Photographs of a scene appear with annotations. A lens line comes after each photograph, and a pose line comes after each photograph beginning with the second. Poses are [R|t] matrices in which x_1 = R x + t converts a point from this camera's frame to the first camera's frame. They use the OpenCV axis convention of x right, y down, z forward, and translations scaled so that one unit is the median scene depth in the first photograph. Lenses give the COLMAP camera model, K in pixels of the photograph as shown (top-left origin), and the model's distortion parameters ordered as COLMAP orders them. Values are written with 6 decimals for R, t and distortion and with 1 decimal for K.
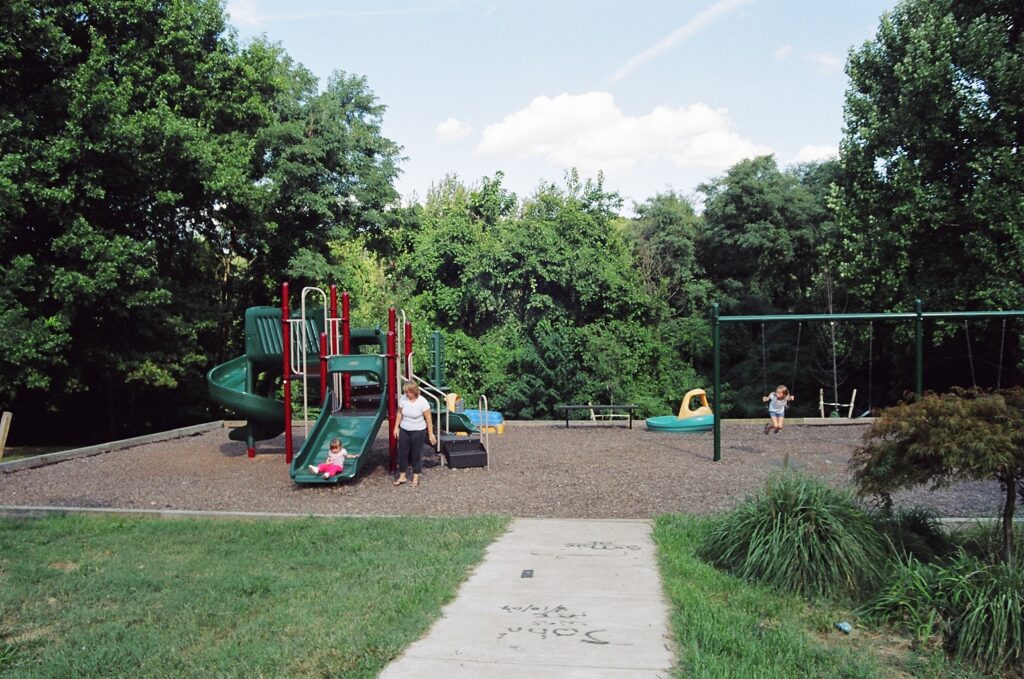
lens RADIAL K [[4657.0, 0, 512.0], [0, 4657.0, 340.3], [0, 0, 1]] dist [0.329859, 0.000000]
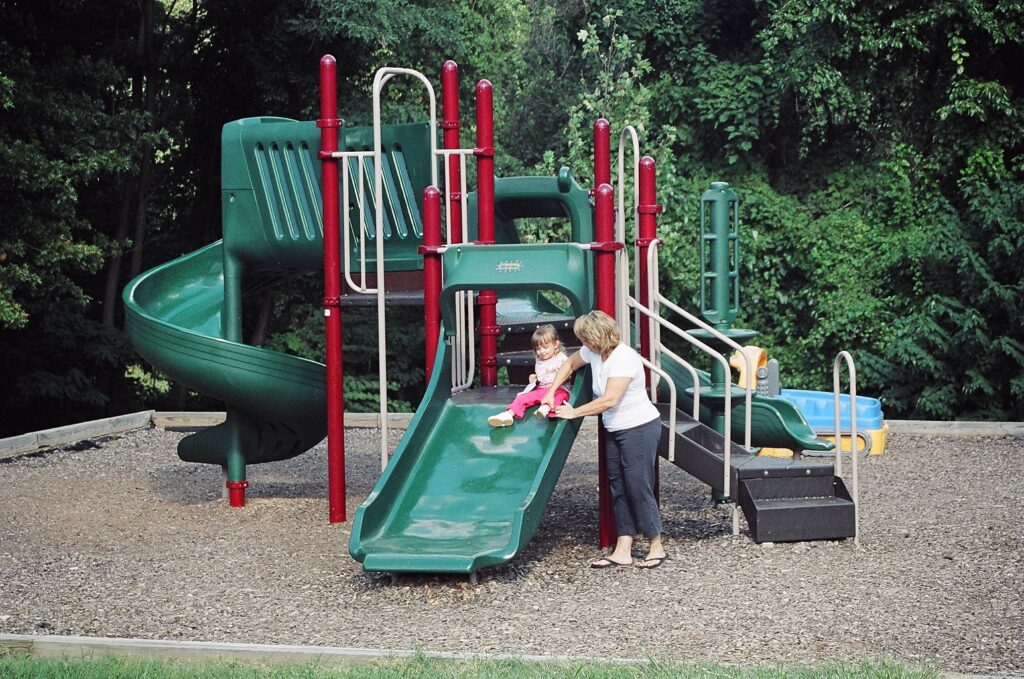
lens RADIAL K [[4657.0, 0, 512.0], [0, 4657.0, 338.5], [0, 0, 1]] dist [0.329859, 0.000000]
pose [[0.952822, 0.008016, -0.303425, 0.083725], [-0.002789, 0.999840, 0.017658, 0.004185], [0.303518, -0.015979, 0.952692, 0.634925]]
